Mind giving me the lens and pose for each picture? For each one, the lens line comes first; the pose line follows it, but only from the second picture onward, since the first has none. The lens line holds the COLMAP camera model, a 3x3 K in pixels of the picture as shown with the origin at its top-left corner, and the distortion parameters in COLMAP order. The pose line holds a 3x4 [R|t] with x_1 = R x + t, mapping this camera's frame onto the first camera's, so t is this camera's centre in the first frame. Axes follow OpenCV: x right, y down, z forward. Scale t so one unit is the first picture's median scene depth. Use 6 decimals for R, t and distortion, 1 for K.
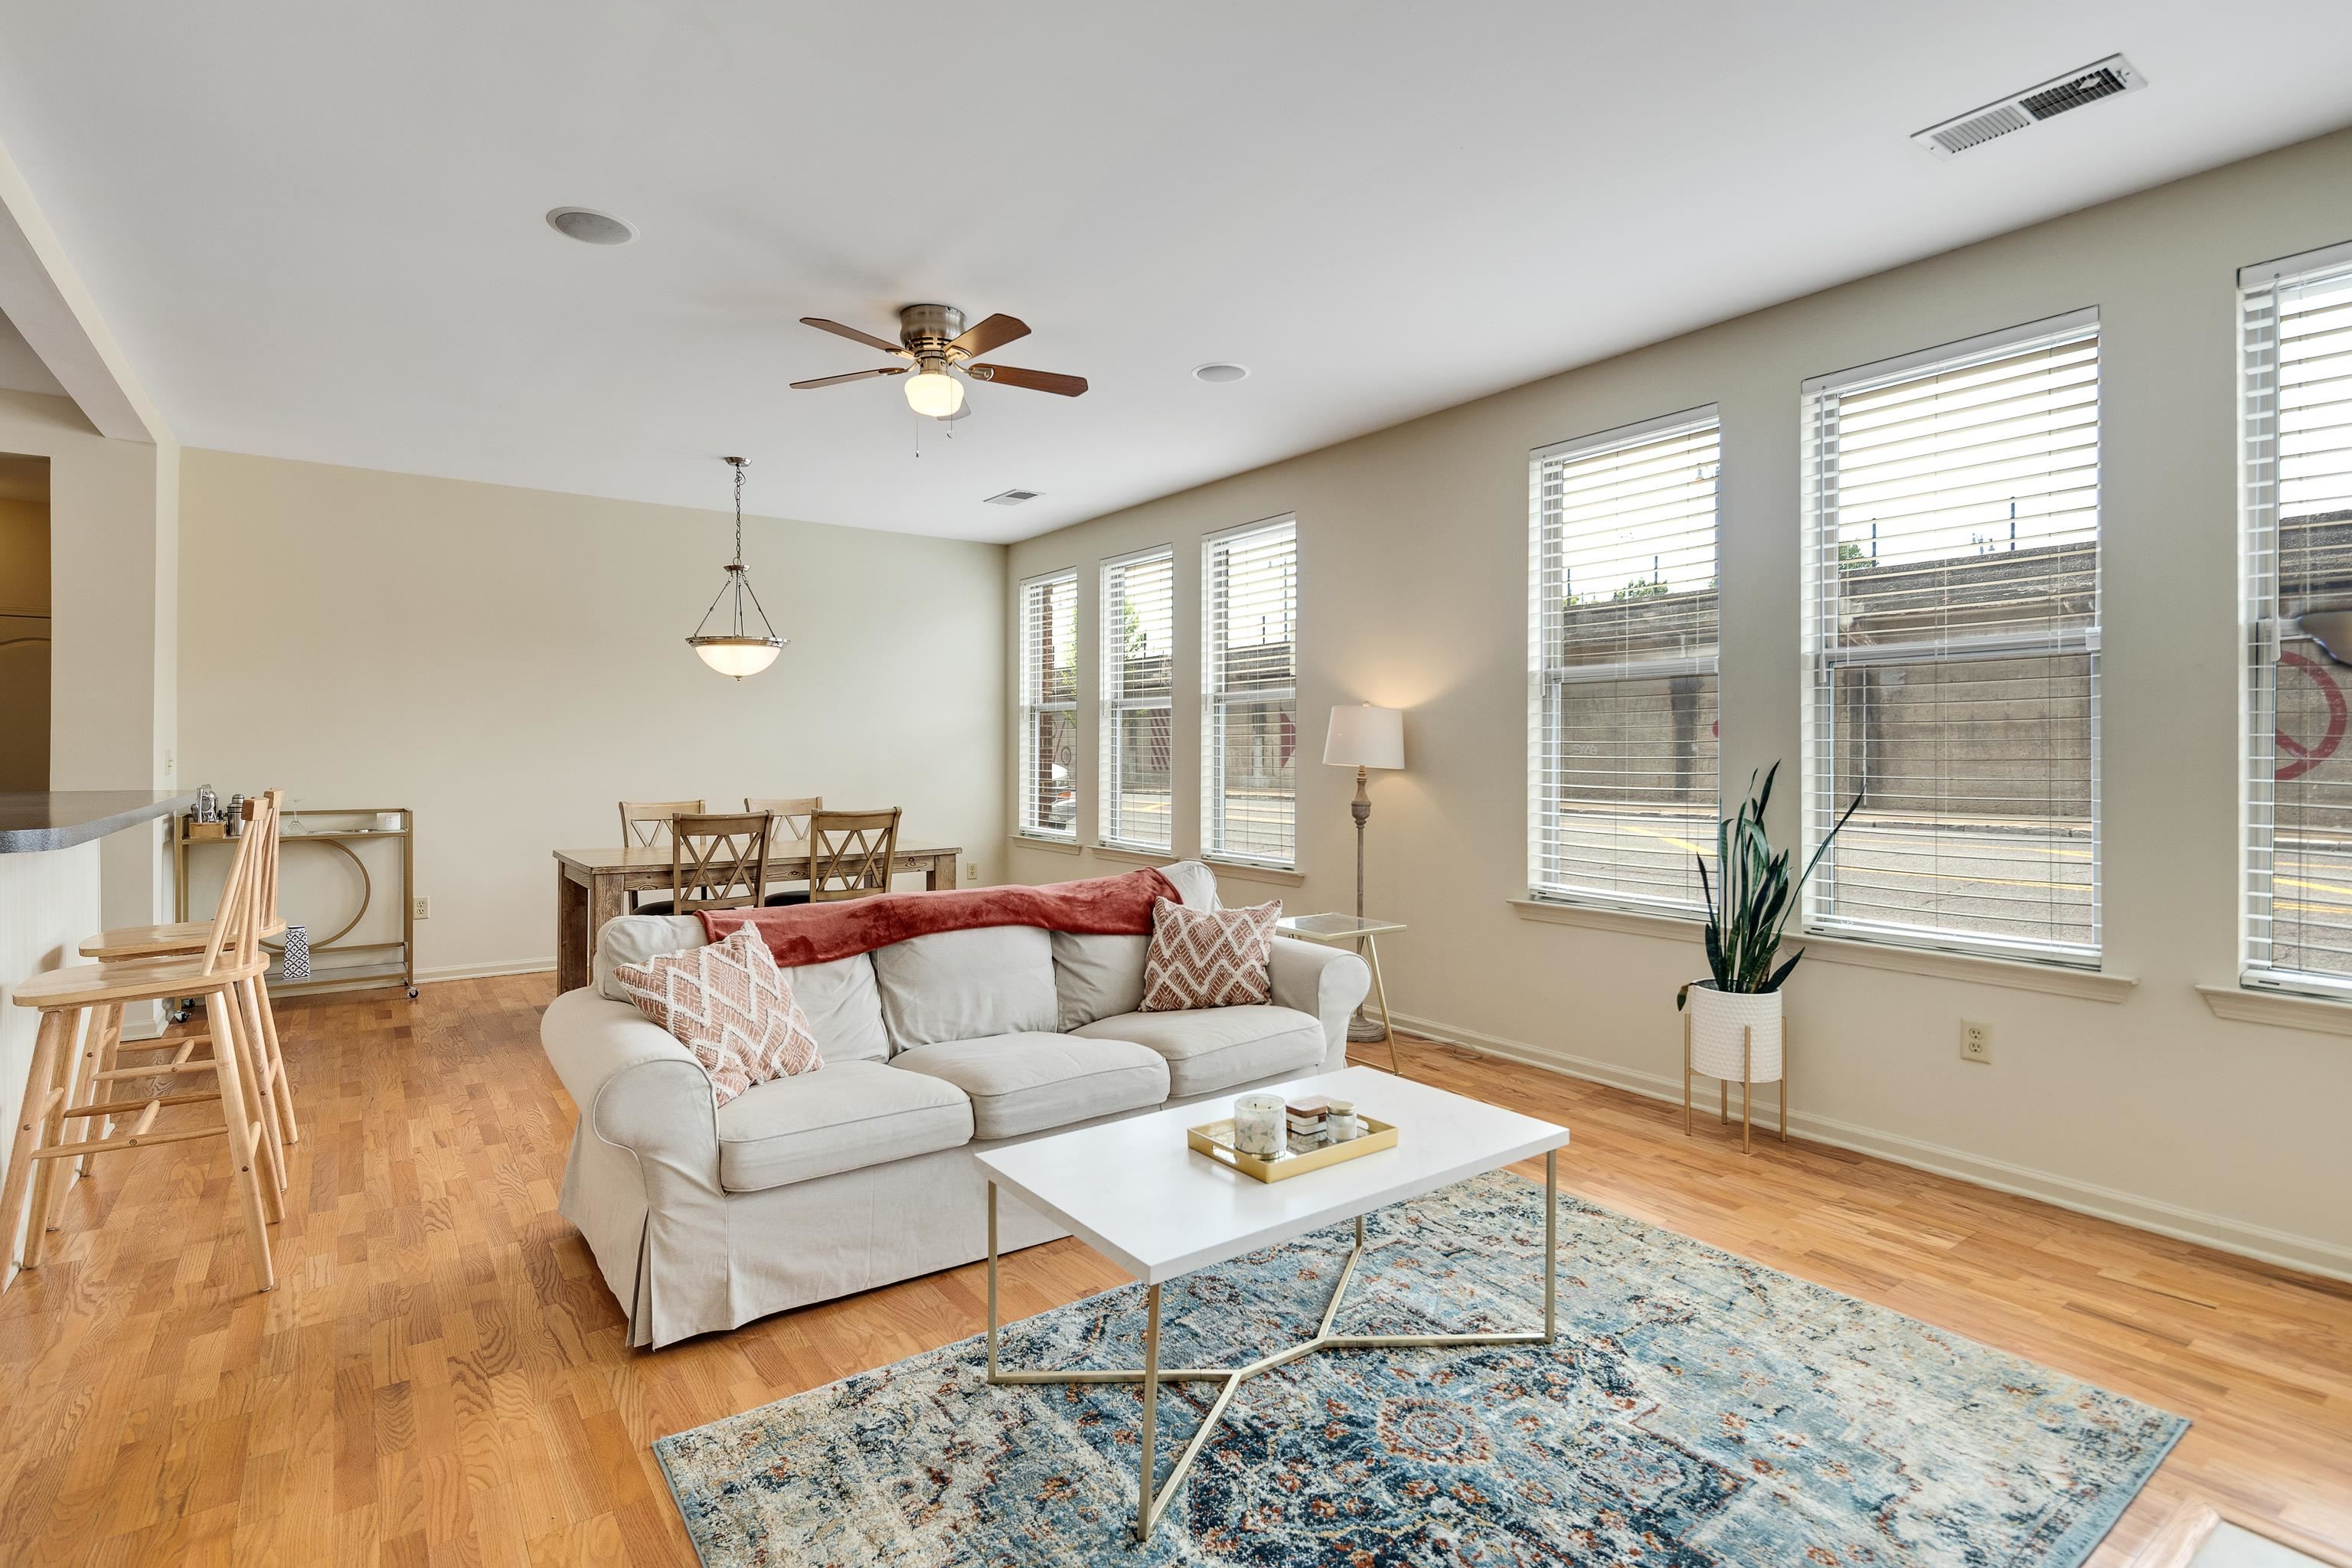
lens RADIAL K [[1130.9, 0, 1159.5], [0, 1130.9, 784.2], [0, 0, 1]] dist [0.000404, -0.000773]
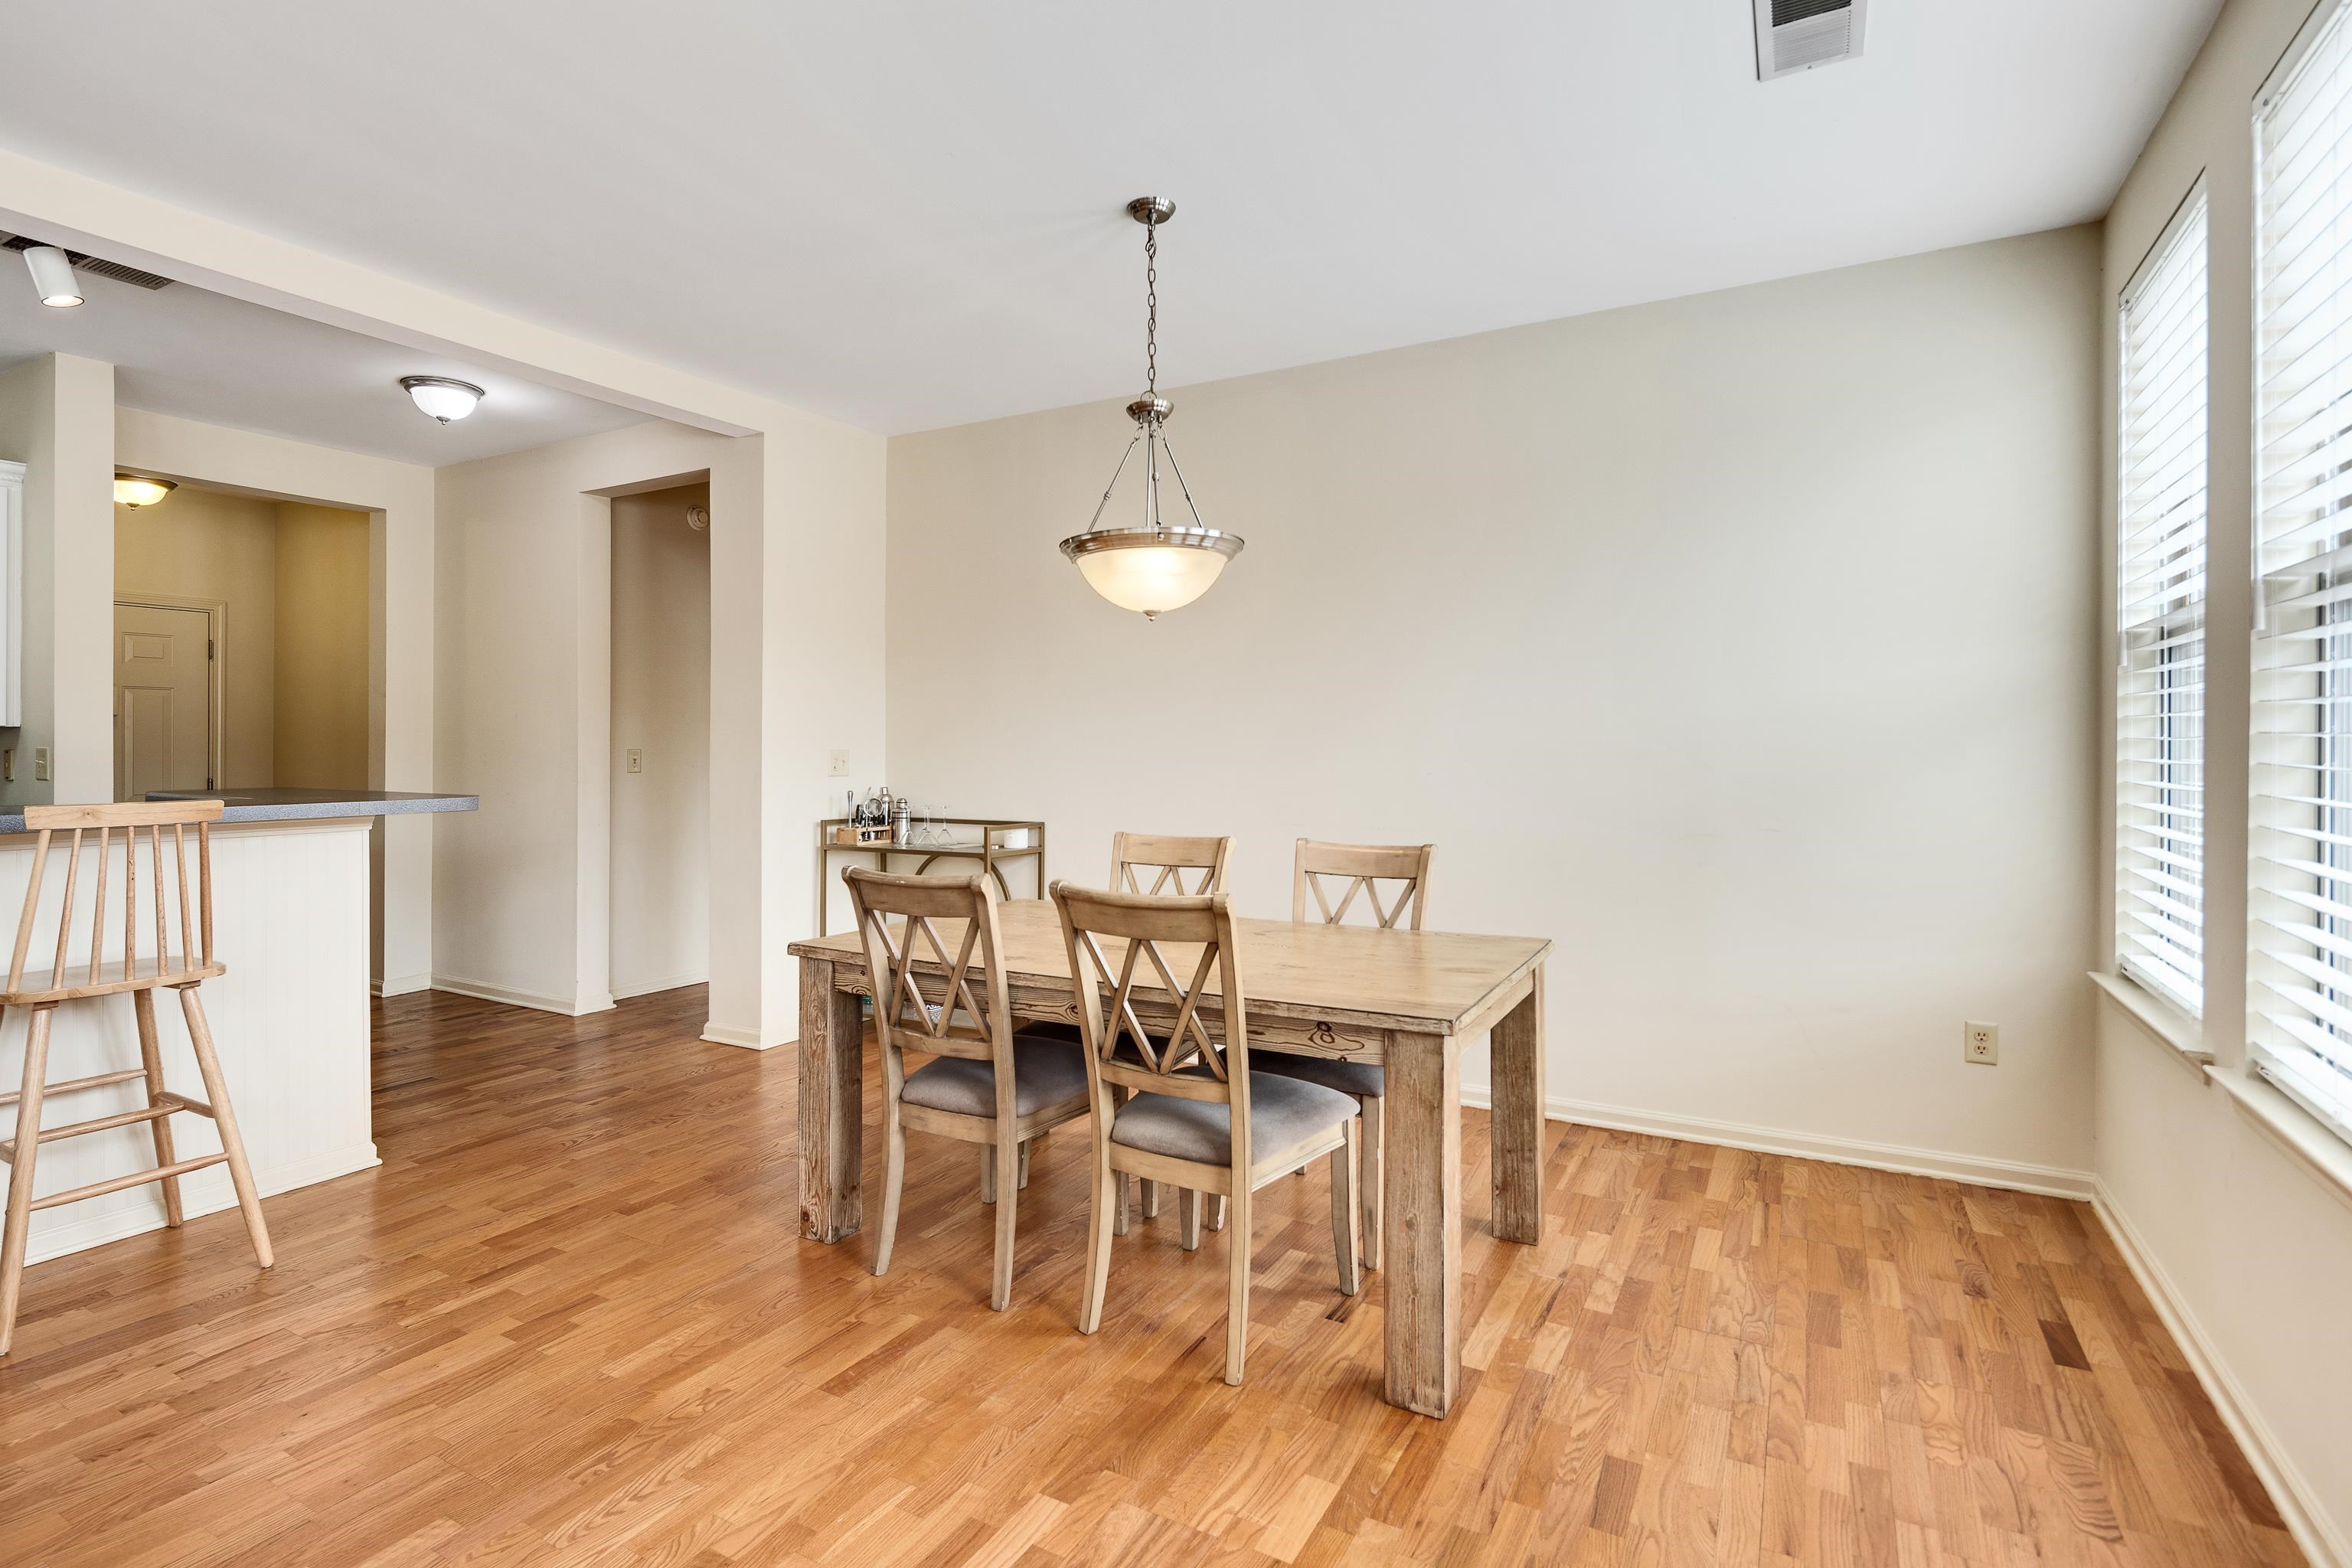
lens RADIAL K [[1133.3, 0, 1155.8], [0, 1133.3, 750.7], [0, 0, 1]] dist [0.003260, -0.000633]
pose [[0.414518, 0.001224, -0.910040, 0.115890], [-0.029167, 0.999503, -0.011940, -0.023977], [0.909574, 0.031492, 0.414347, 0.798351]]
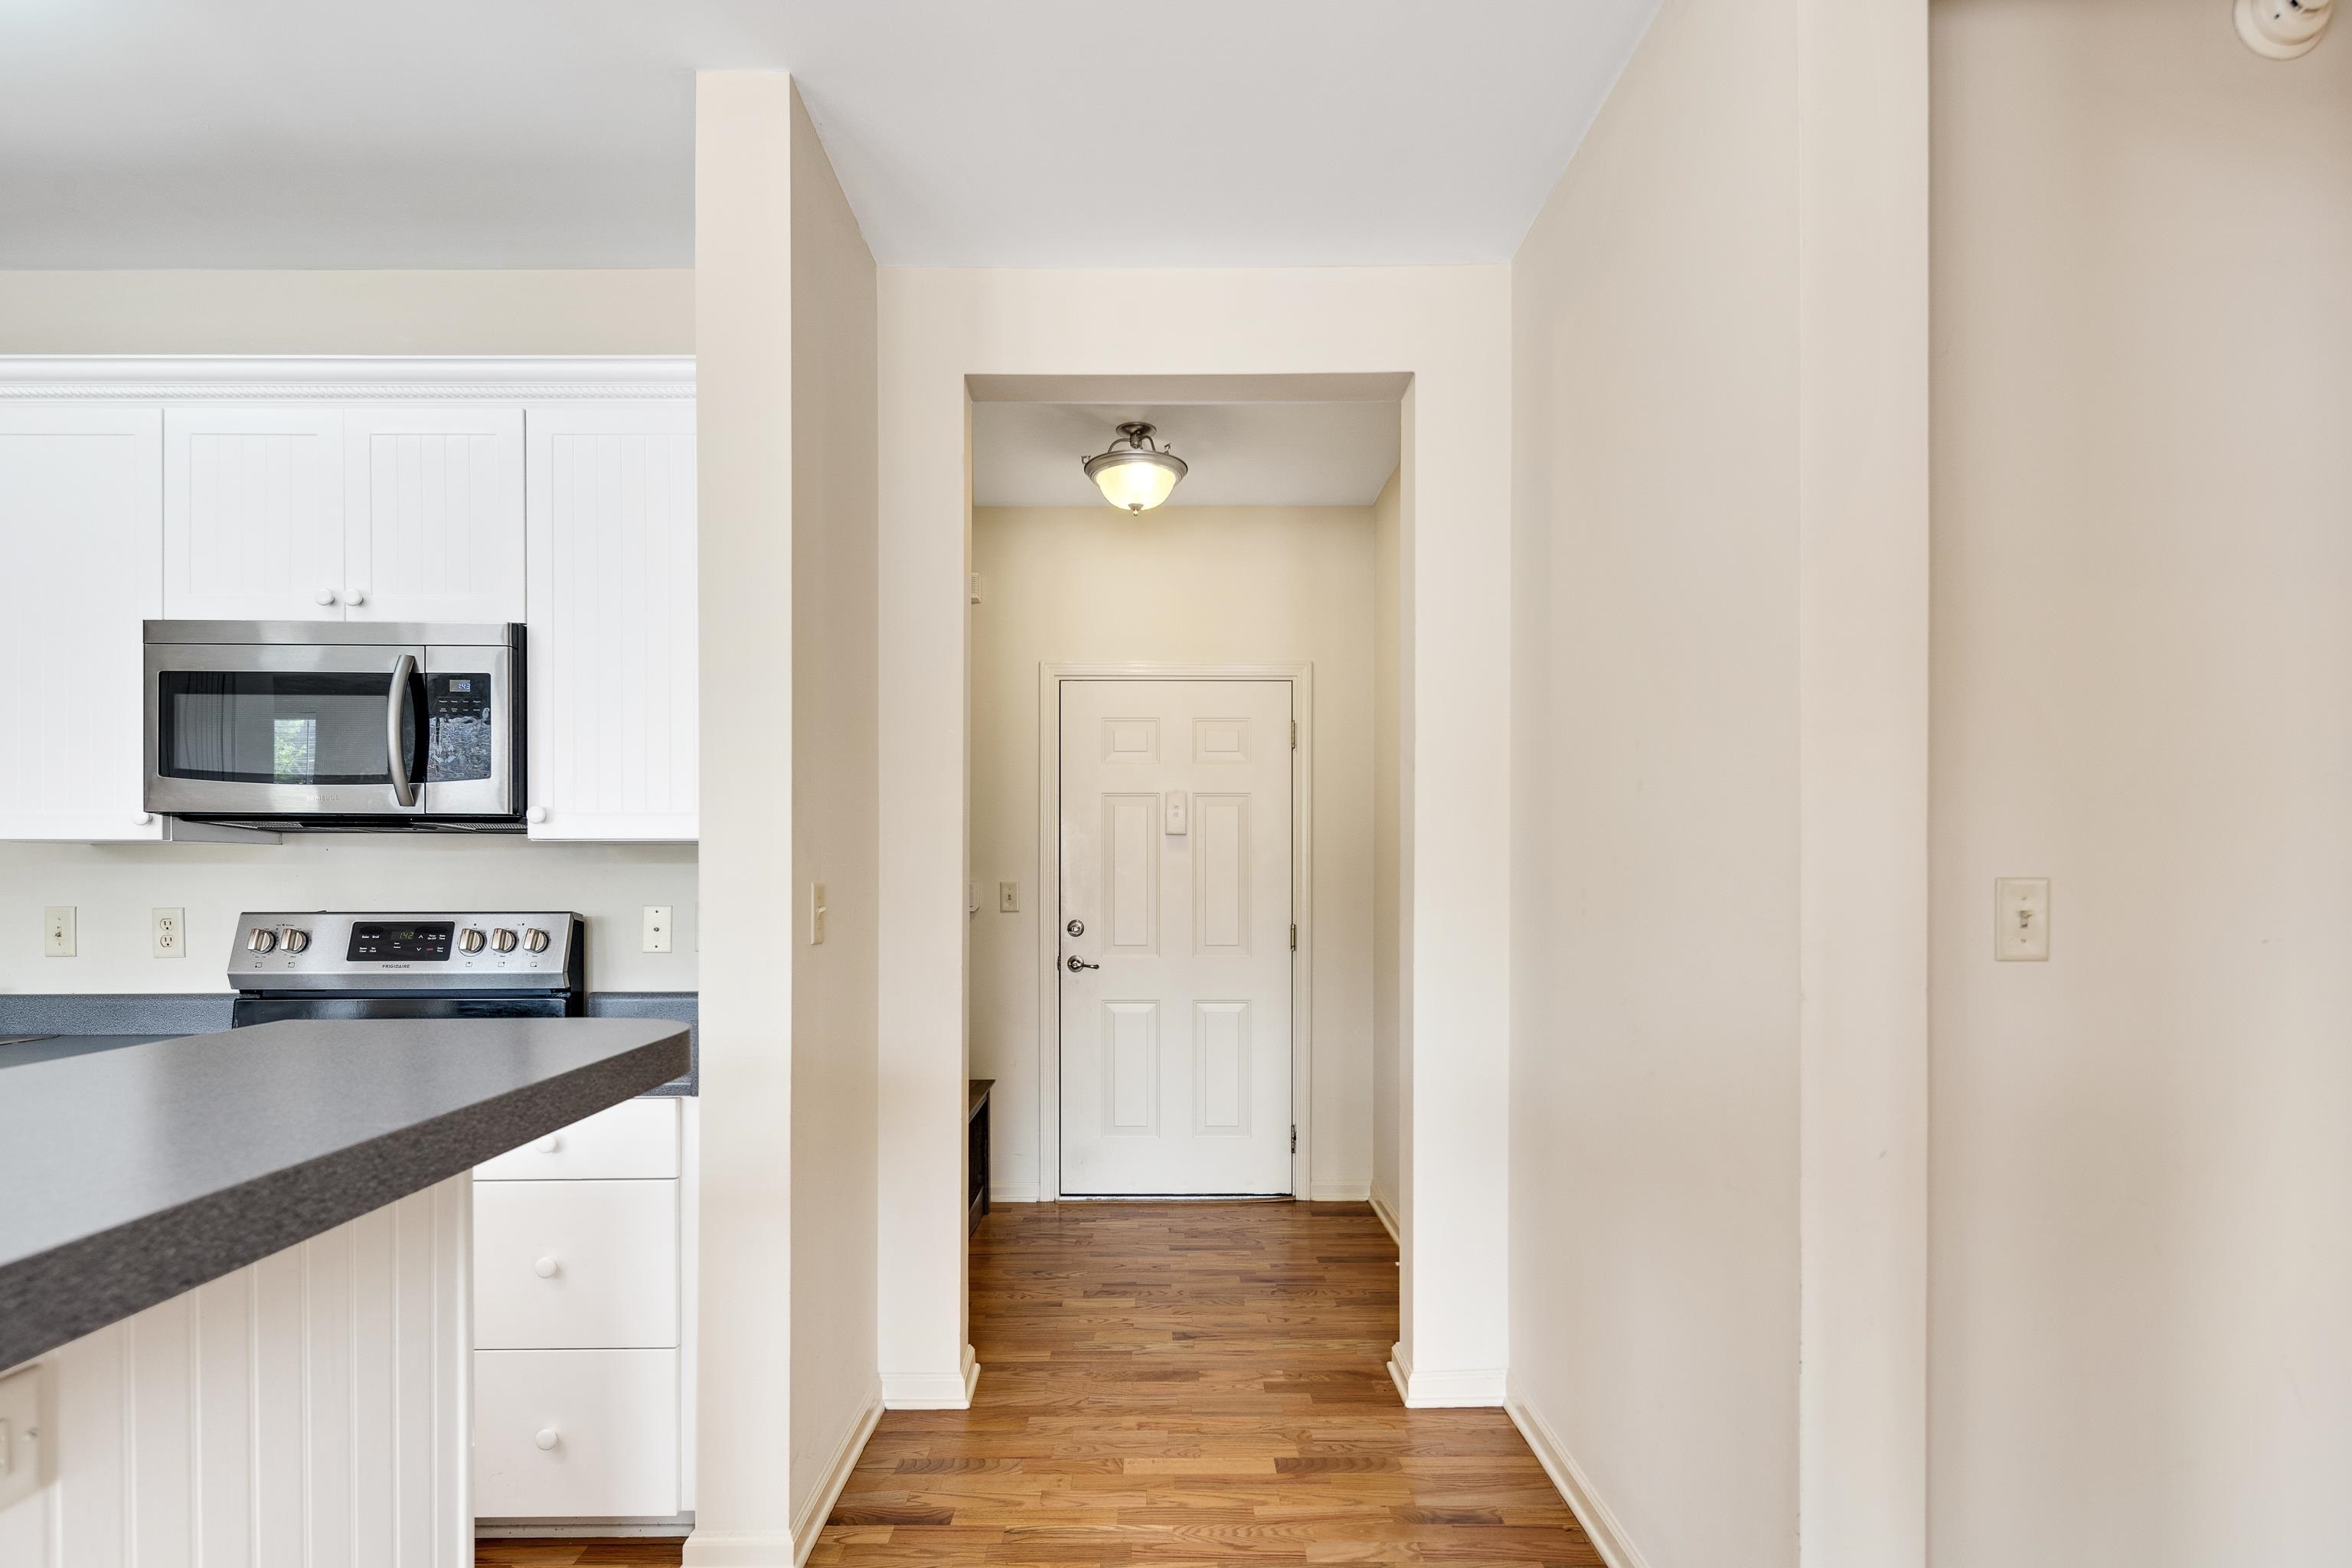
lens RADIAL K [[1126.8, 0, 1159.0], [0, 1126.8, 883.5], [0, 0, 1]] dist [0.024440, -0.000121]
pose [[-0.585292, 0.003571, -0.810815, -0.657731], [-0.023034, 0.999513, 0.021030, -0.023265], [0.810496, 0.030985, -0.584925, 0.787073]]
